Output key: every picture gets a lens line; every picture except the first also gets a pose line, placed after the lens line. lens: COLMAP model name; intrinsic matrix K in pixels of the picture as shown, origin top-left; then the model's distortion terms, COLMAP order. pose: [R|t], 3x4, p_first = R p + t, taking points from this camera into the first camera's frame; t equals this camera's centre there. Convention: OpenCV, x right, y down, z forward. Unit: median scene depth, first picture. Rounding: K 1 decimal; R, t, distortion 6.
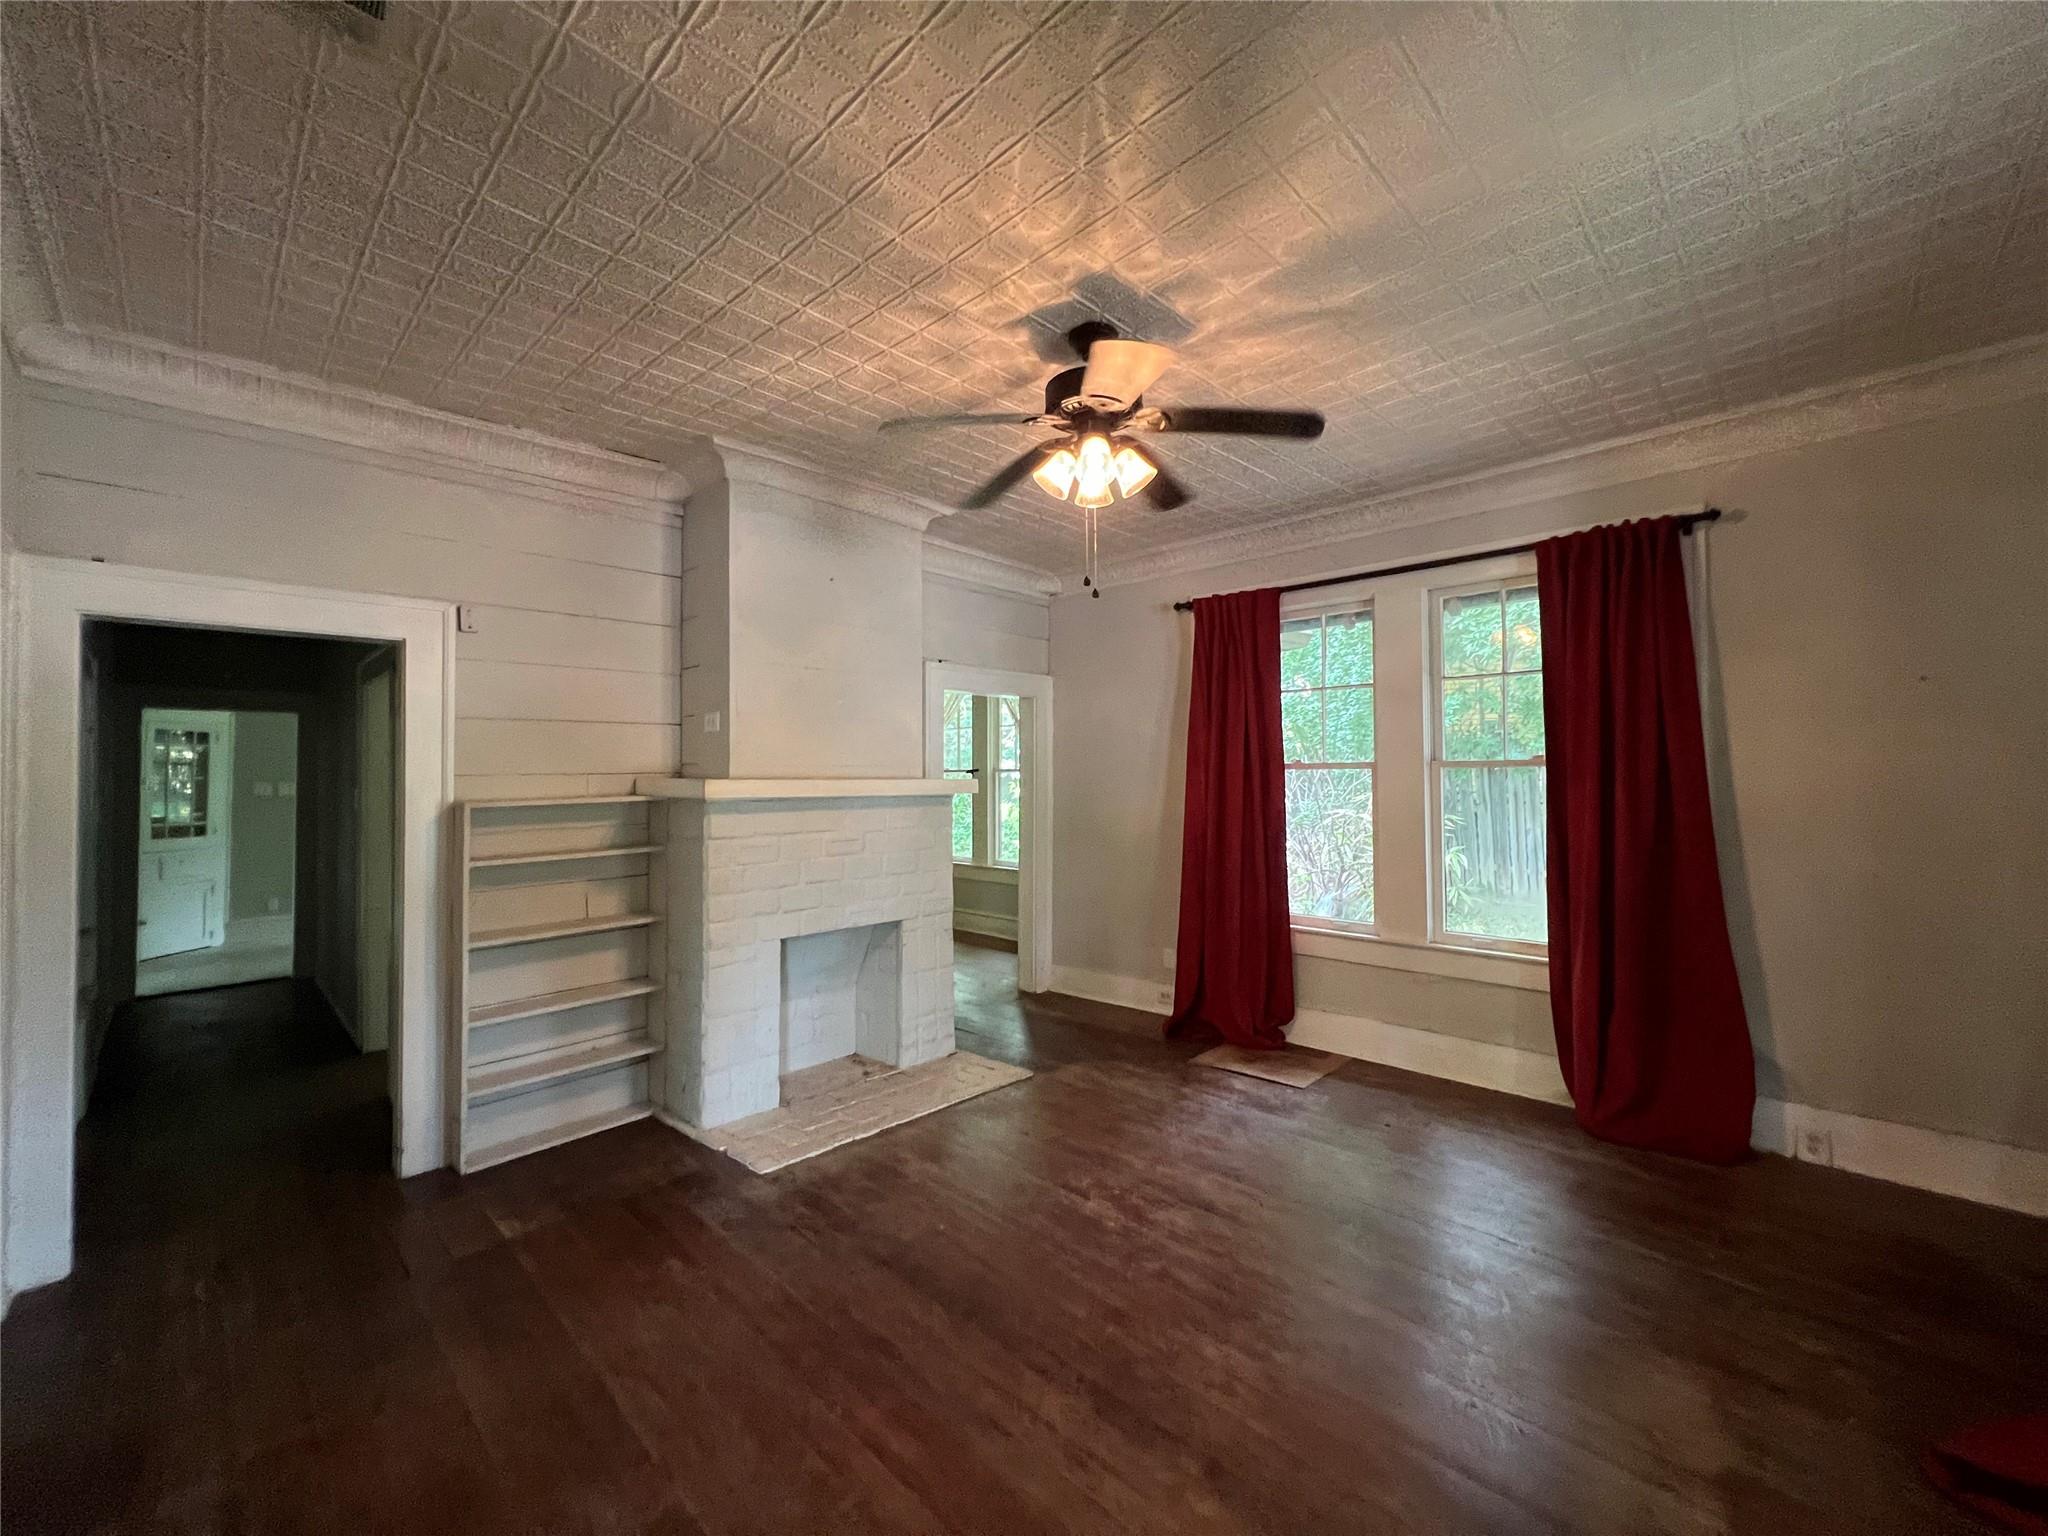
lens RADIAL K [[817.5, 0, 1027.5], [0, 817.5, 769.1], [0, 0, 1]] dist [-0.001018, 0.000234]
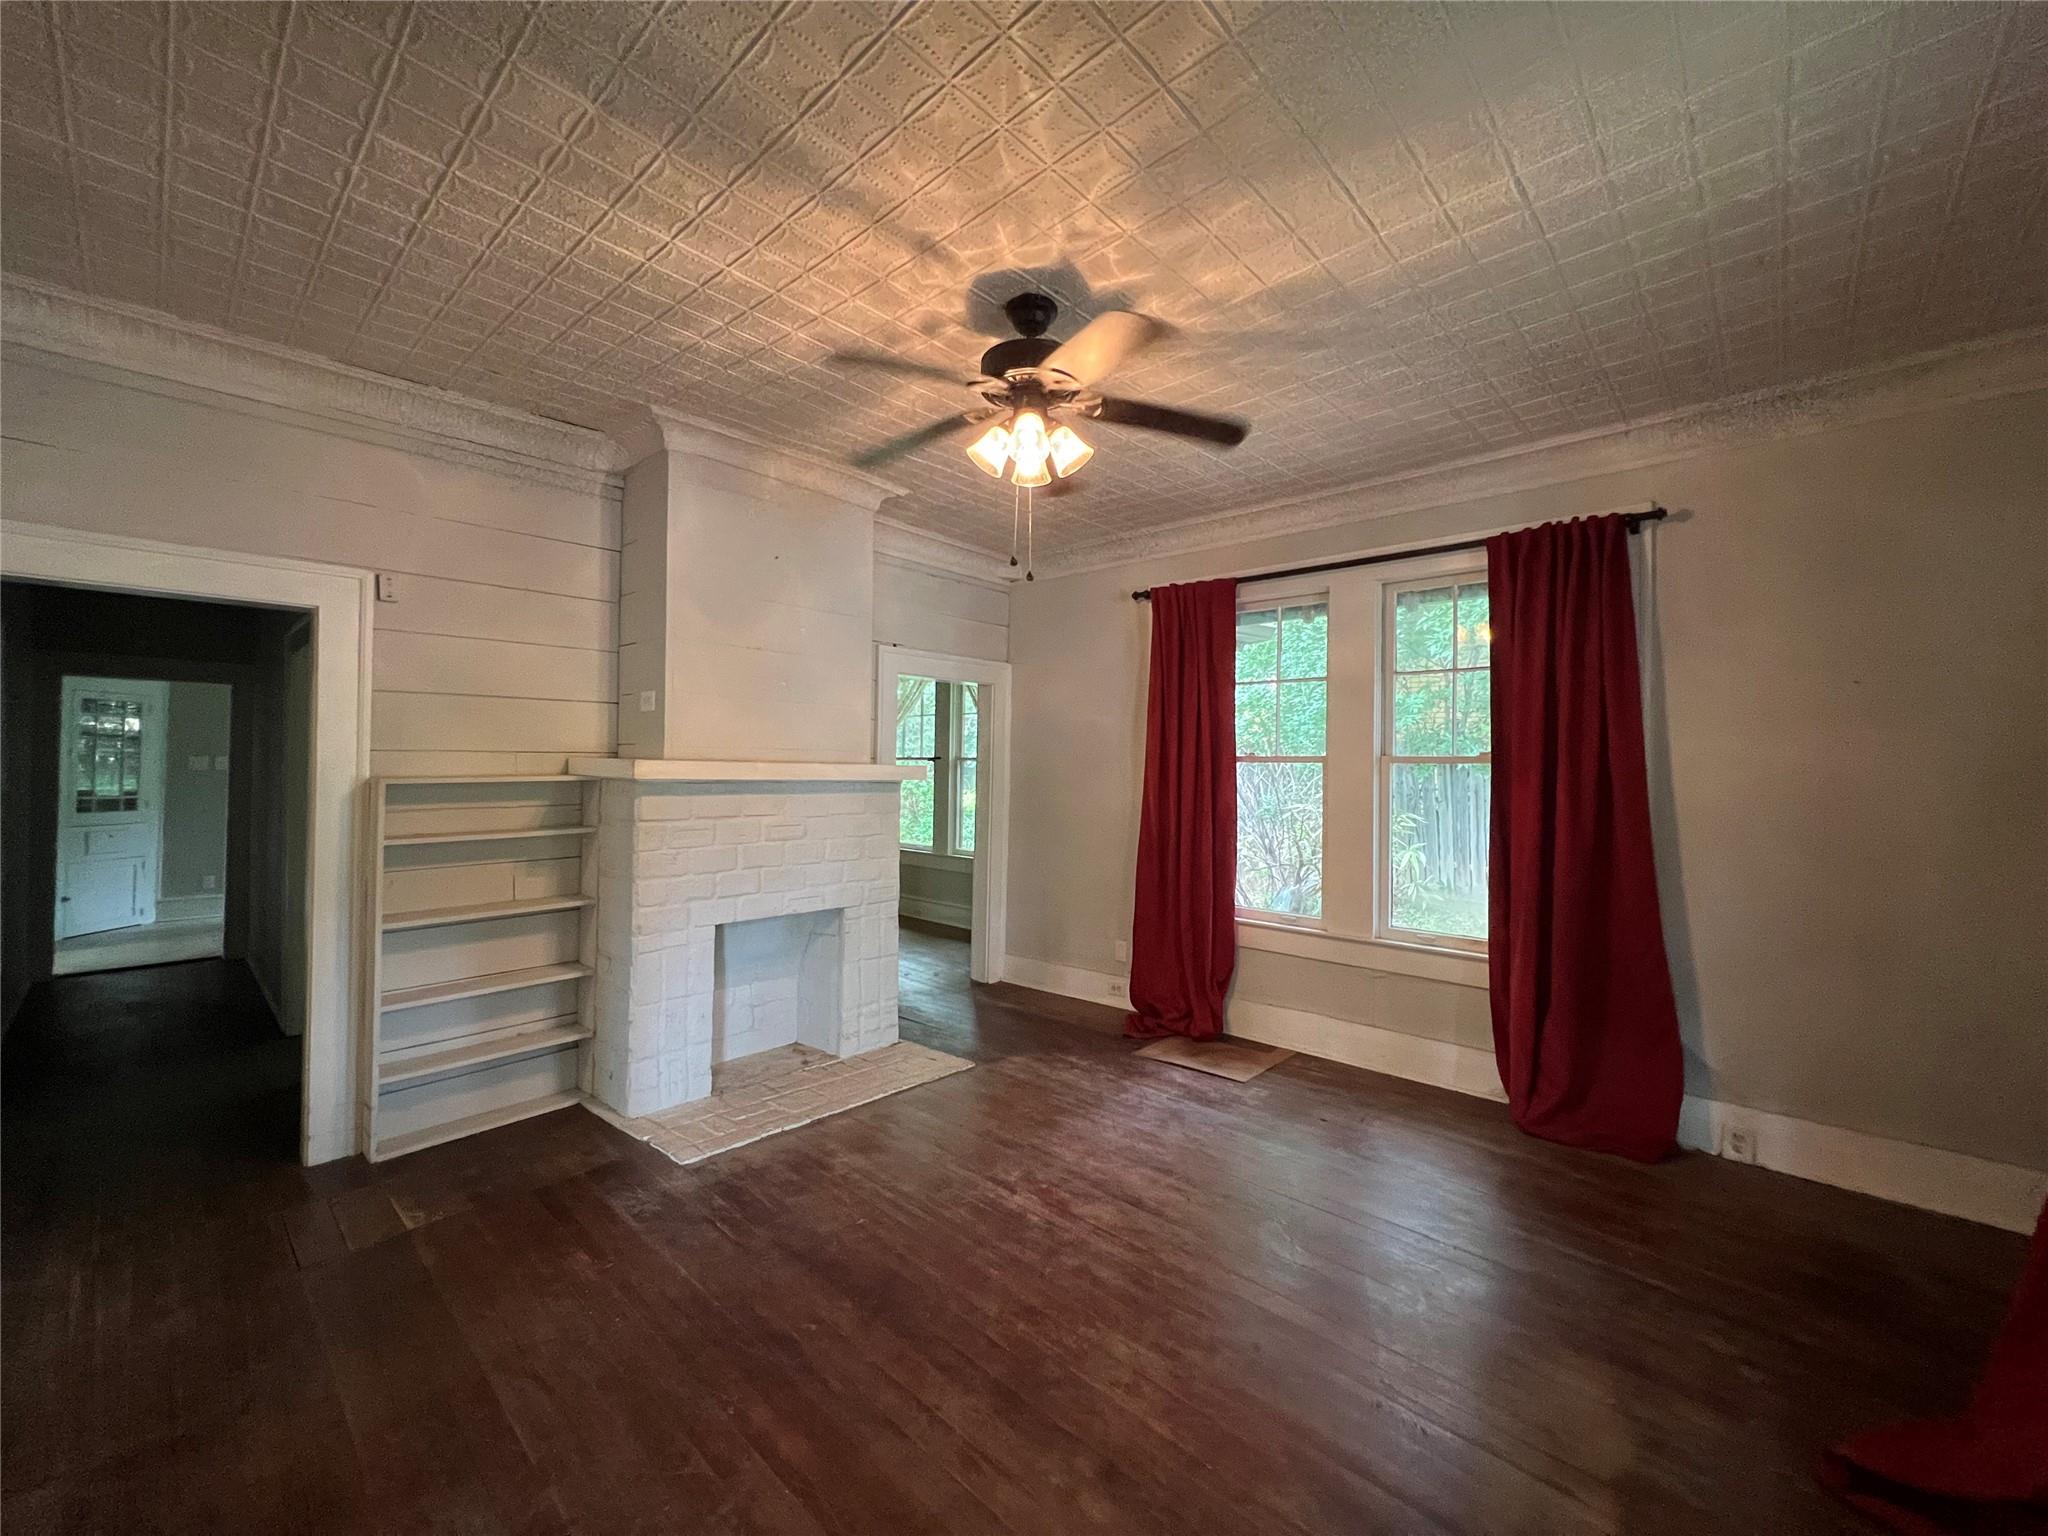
lens RADIAL K [[817.5, 0, 1027.0], [0, 817.5, 768.3], [0, 0, 1]] dist [-0.001018, 0.000234]
pose [[0.999482, 0.019399, 0.025682, 0.047137], [-0.019648, 0.999762, 0.009454, 0.005190], [-0.025492, -0.009953, 0.999625, 0.018562]]
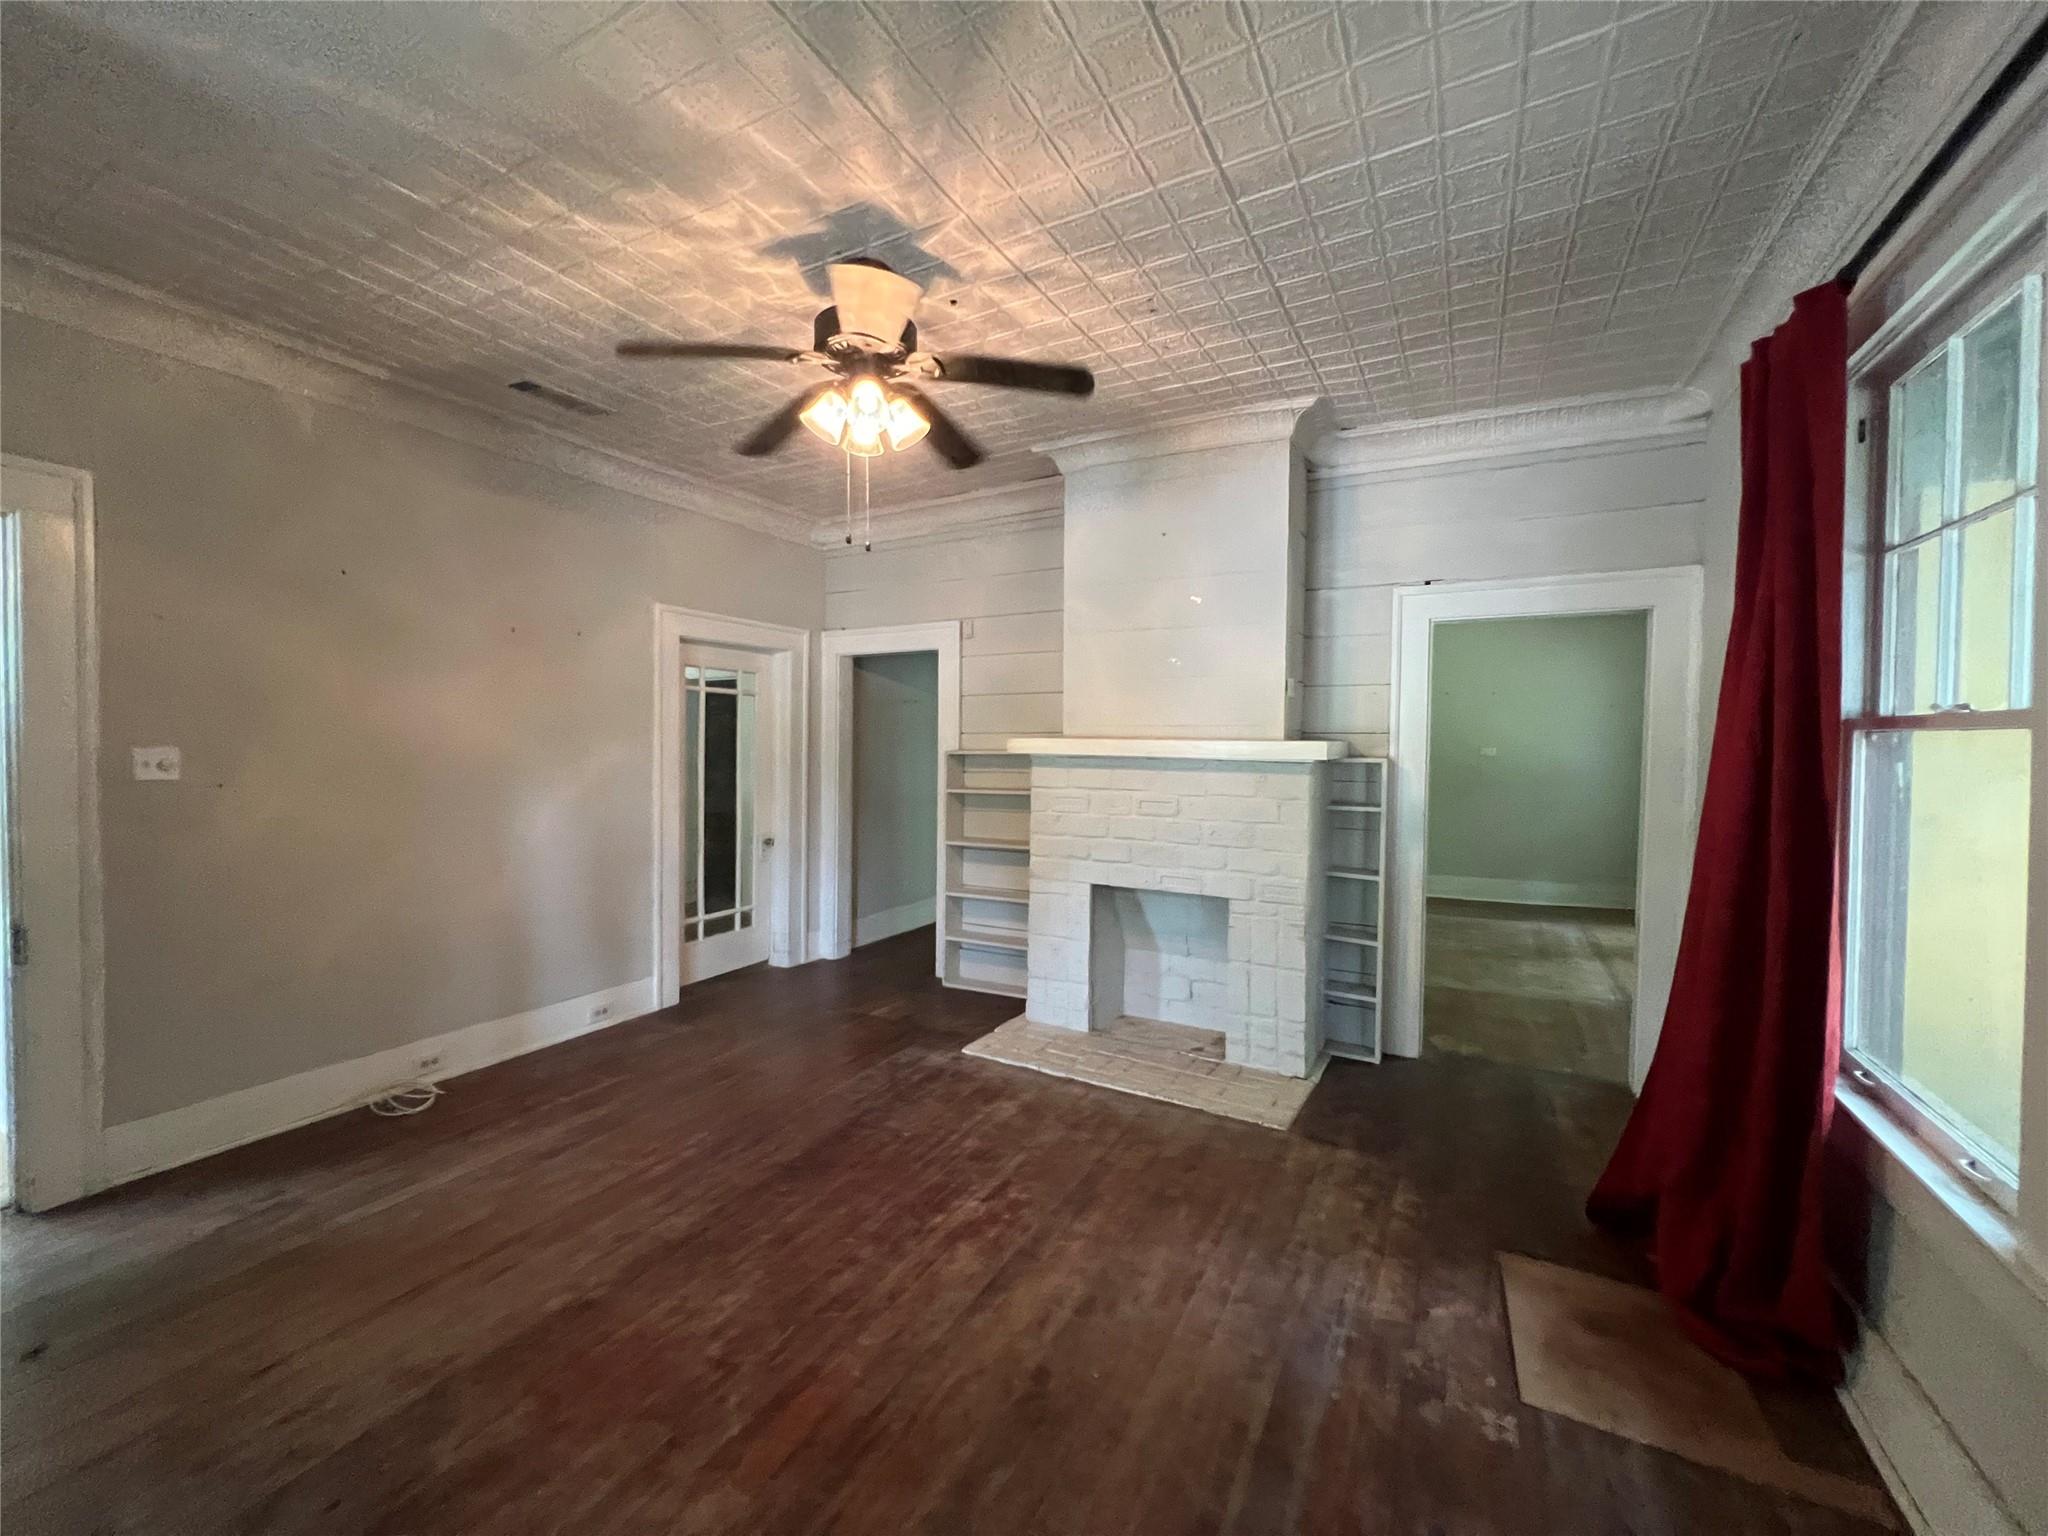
lens RADIAL K [[817.5, 0, 1018.1], [0, 817.5, 770.7], [0, 0, 1]] dist [-0.001018, 0.000234]
pose [[0.267032, 0.050340, -0.962372, 0.819235], [0.000113, 0.998633, 0.052268, -0.001794], [0.963688, -0.014066, 0.266662, 0.696879]]
